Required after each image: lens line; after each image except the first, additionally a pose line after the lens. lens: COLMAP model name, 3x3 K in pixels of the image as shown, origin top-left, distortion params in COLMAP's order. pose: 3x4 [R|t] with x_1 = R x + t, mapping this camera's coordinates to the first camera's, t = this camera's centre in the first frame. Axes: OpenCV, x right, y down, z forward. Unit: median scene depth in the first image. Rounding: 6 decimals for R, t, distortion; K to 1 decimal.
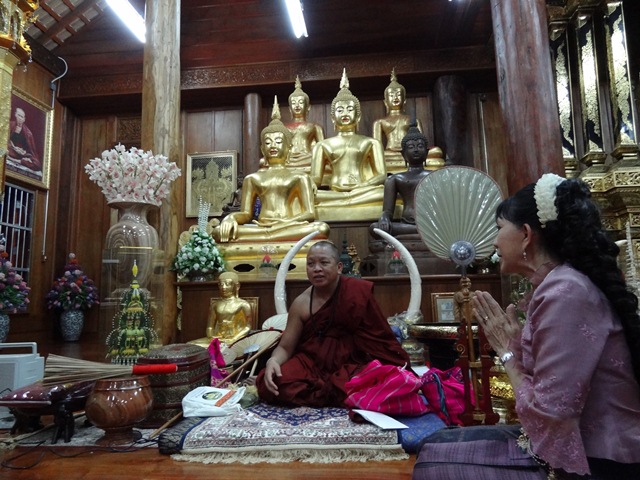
lens RADIAL K [[443.6, 0, 321.4], [0, 443.6, 239.3], [0, 0, 1]] dist [-0.001370, 0.004241]
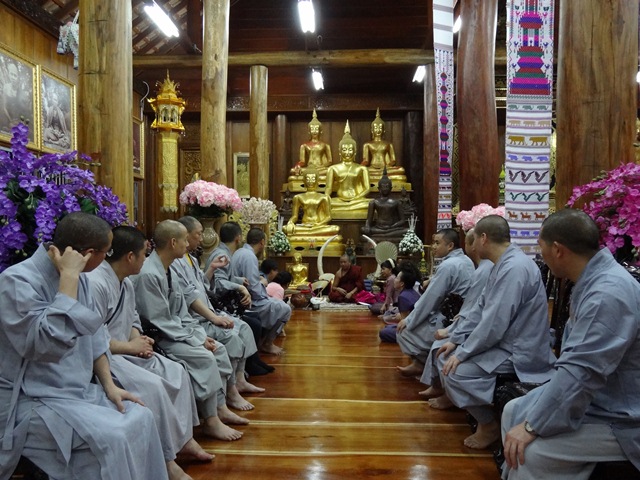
lens RADIAL K [[542.2, 0, 319.2], [0, 542.2, 240.0], [0, 0, 1]] dist [0.007150, 0.000998]
pose [[0.998142, 0.022055, 0.056791, -0.157666], [-0.030533, 0.987747, 0.153048, -0.253824], [-0.052720, -0.154497, 0.986586, -1.042790]]
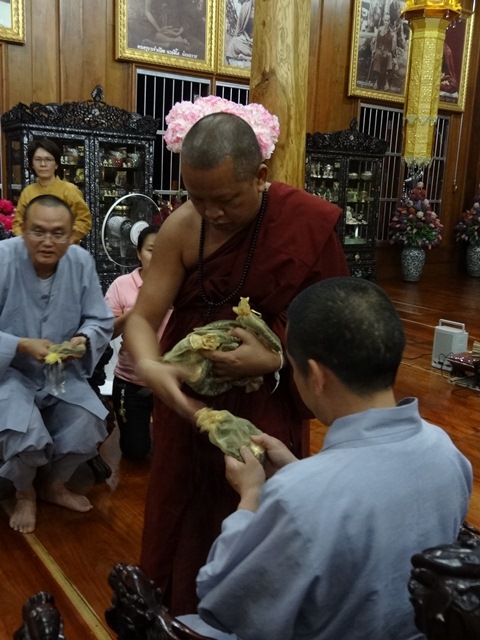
lens RADIAL K [[658.2, 0, 238.5], [0, 658.2, 319.7], [0, 0, 1]] dist [0.000647, 0.000000]
pose [[0.664538, 0.206052, -0.718284, 0.174029], [0.046463, 0.947977, 0.314929, -0.191699], [0.745808, -0.242656, 0.620393, -0.363042]]
